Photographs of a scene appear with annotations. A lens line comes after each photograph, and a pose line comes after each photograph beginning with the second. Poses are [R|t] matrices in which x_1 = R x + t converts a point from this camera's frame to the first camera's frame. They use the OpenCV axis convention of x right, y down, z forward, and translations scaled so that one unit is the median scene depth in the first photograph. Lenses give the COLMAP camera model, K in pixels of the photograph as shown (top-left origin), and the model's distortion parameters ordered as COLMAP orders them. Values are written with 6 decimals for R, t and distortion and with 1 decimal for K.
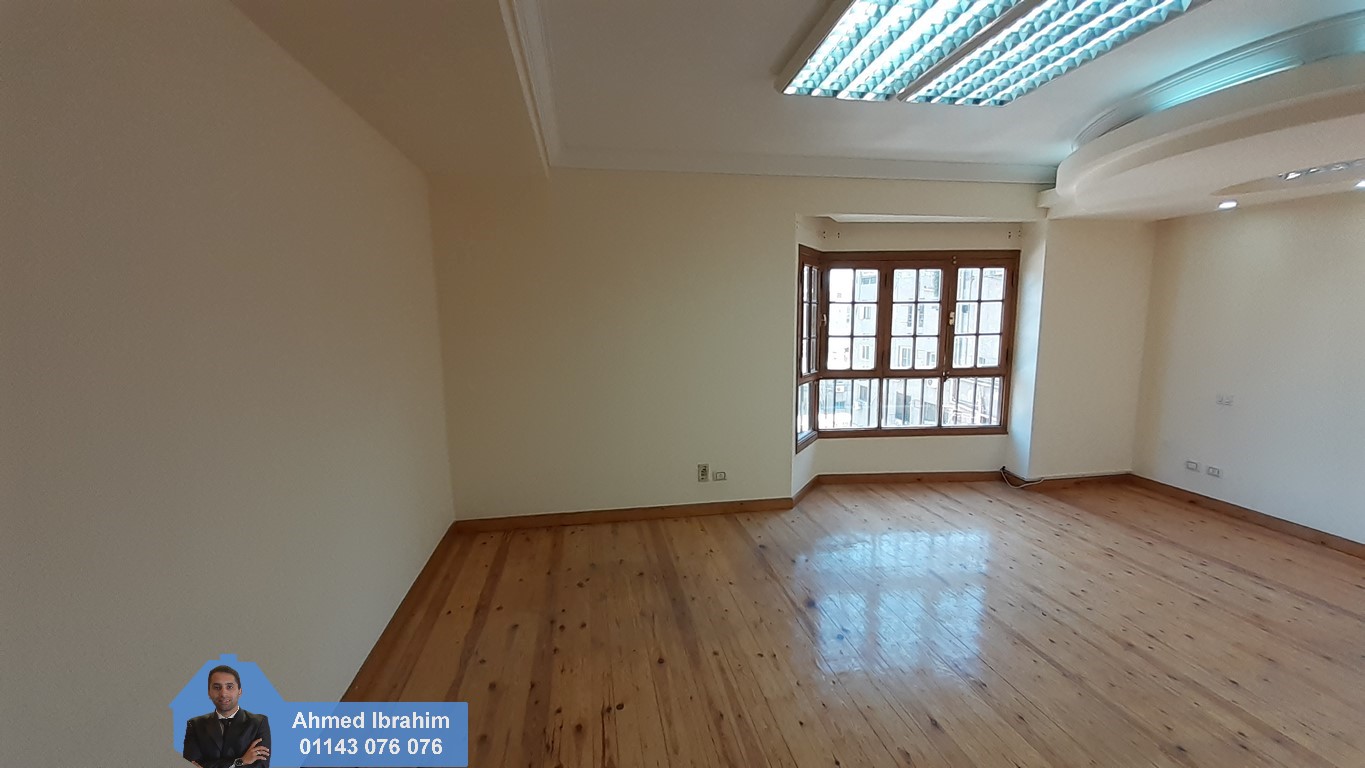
lens RADIAL K [[549.0, 0, 642.1], [0, 549.0, 389.1], [0, 0, 1]] dist [0.001256, -0.005437]
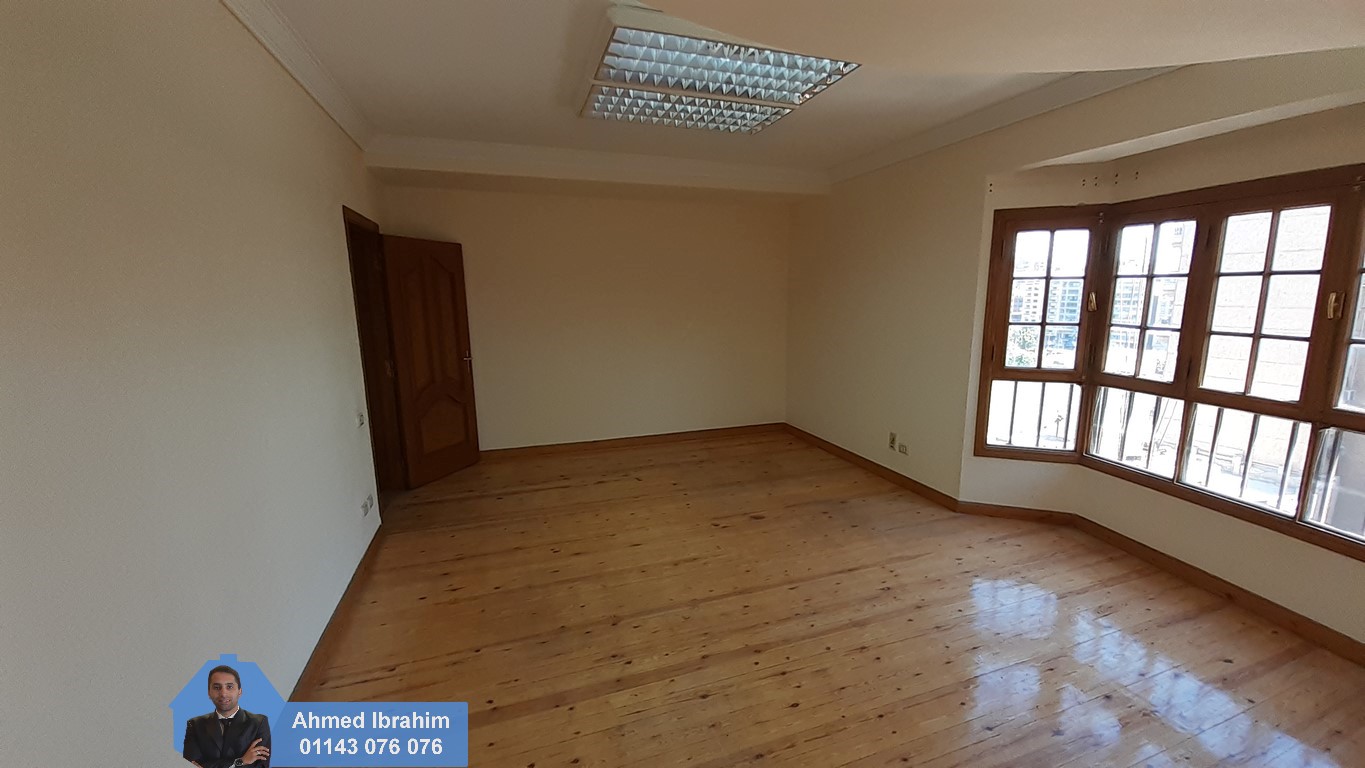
lens RADIAL K [[549.0, 0, 709.5], [0, 549.0, 381.3], [0, 0, 1]] dist [0.001256, -0.005437]
pose [[0.180711, 0.162401, -0.970036, 1.052487], [-0.127746, 0.981795, 0.140571, -0.065647], [0.975205, 0.098516, 0.198168, 0.423296]]
